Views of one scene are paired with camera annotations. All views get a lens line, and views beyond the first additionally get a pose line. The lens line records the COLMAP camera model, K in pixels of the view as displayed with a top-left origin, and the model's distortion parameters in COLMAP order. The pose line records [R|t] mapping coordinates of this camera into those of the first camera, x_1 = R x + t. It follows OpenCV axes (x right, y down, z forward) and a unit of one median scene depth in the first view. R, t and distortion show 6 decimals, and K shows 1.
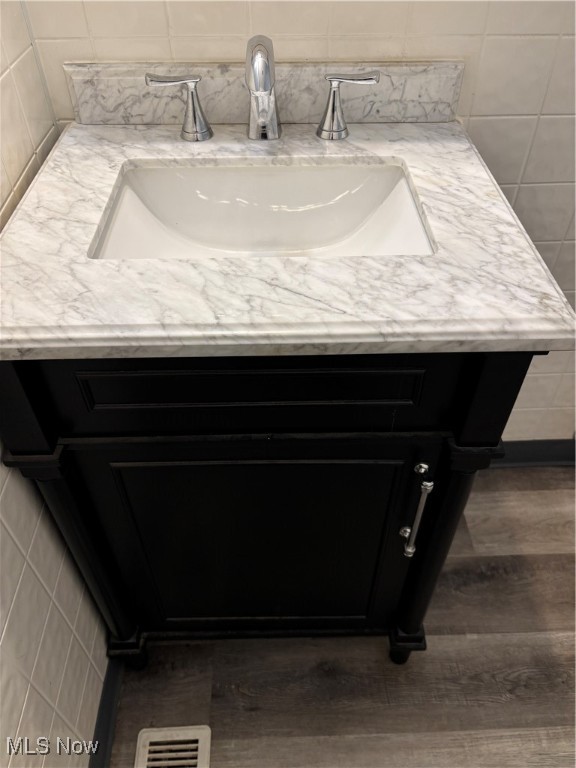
lens RADIAL K [[591.4, 0, 288.6], [0, 591.4, 383.4], [0, 0, 1]] dist [0.030221, -0.046355]
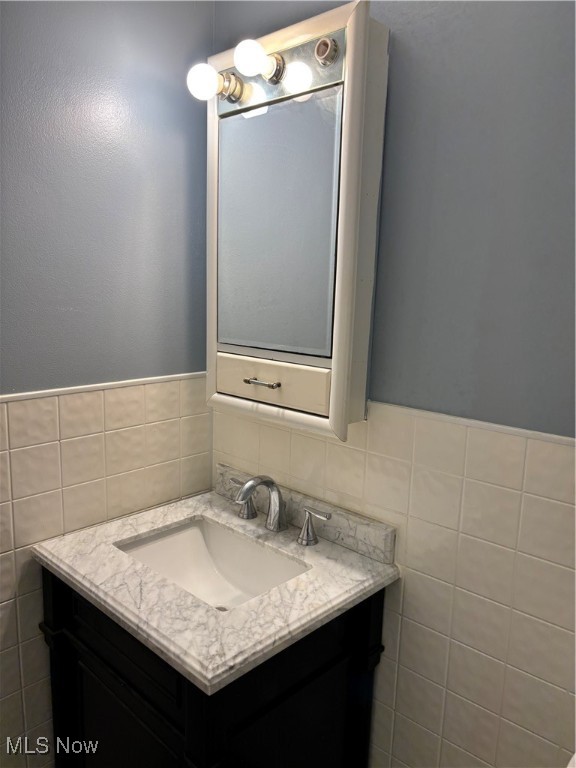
lens RADIAL K [[591.4, 0, 286.0], [0, 591.4, 384.2], [0, 0, 1]] dist [0.030221, -0.046355]
pose [[0.702486, 0.143219, -0.697138, 1.468397], [-0.519070, 0.773258, -0.364196, -0.205141], [0.486907, 0.617706, 0.617544, -0.321453]]
